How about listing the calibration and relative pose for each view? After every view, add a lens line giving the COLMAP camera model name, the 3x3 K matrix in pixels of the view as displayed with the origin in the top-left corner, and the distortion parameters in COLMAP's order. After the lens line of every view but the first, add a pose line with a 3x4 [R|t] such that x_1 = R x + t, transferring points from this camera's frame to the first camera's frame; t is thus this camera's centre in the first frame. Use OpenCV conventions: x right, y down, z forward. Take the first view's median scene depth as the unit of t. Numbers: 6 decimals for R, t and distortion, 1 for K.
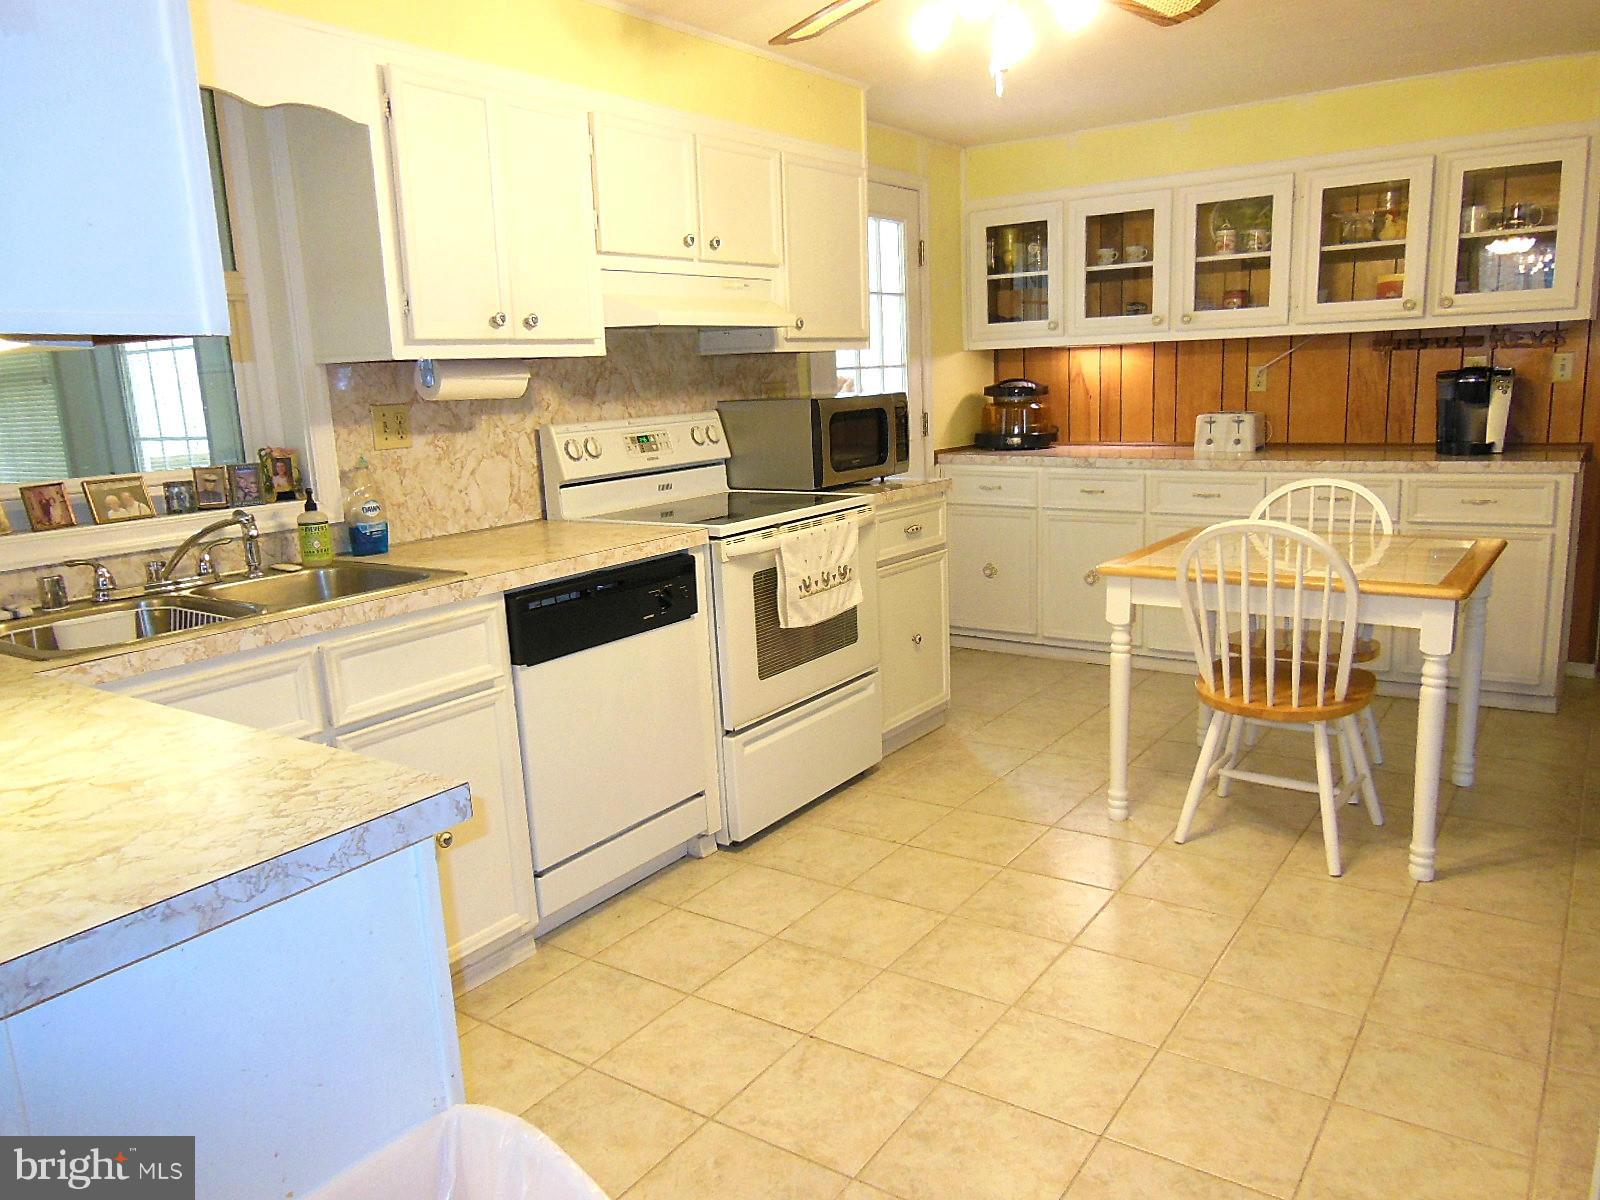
lens RADIAL K [[1172.9, 0, 808.4], [0, 1172.9, 608.7], [0, 0, 1]] dist [-0.024397, 0.039885]
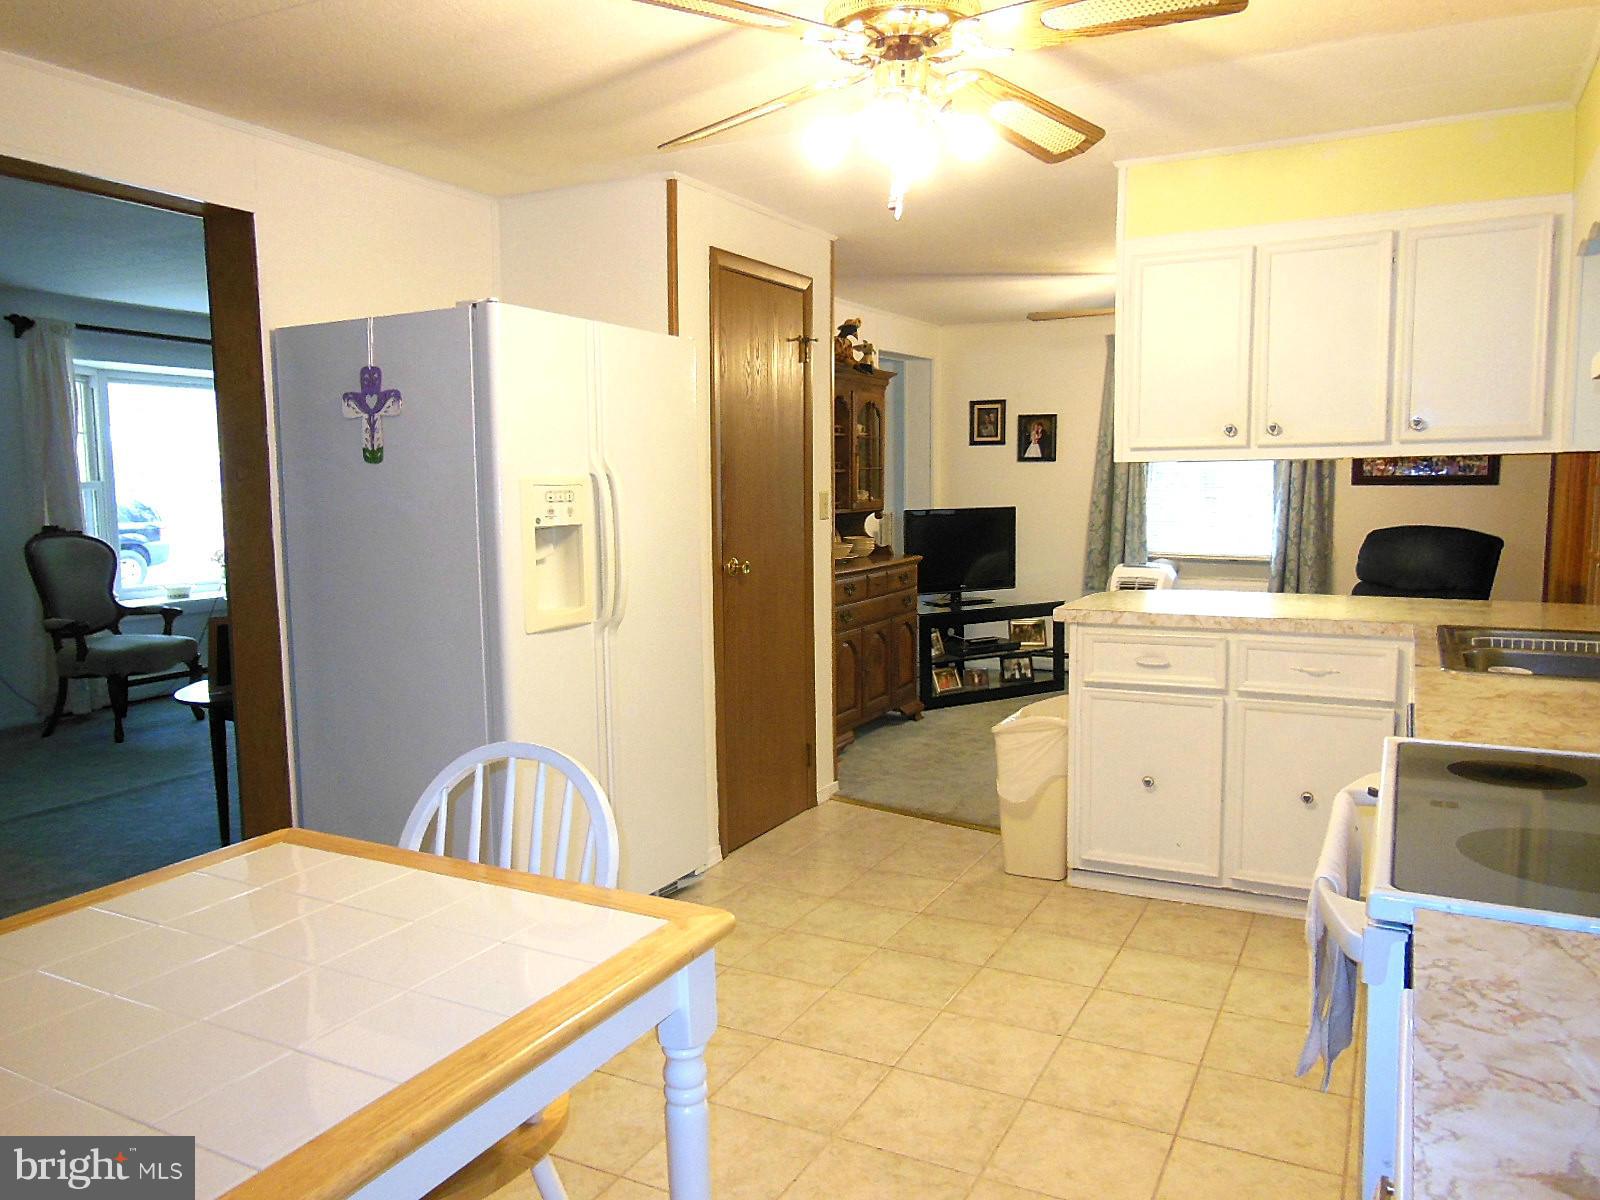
lens RADIAL K [[1172.9, 0, 809.1], [0, 1172.9, 599.6], [0, 0, 1]] dist [-0.024397, 0.039885]
pose [[-0.990490, 0.066849, -0.120251, 0.240764], [0.027542, 0.952673, 0.302747, -0.275603], [0.134798, 0.296556, -0.945454, 1.282503]]
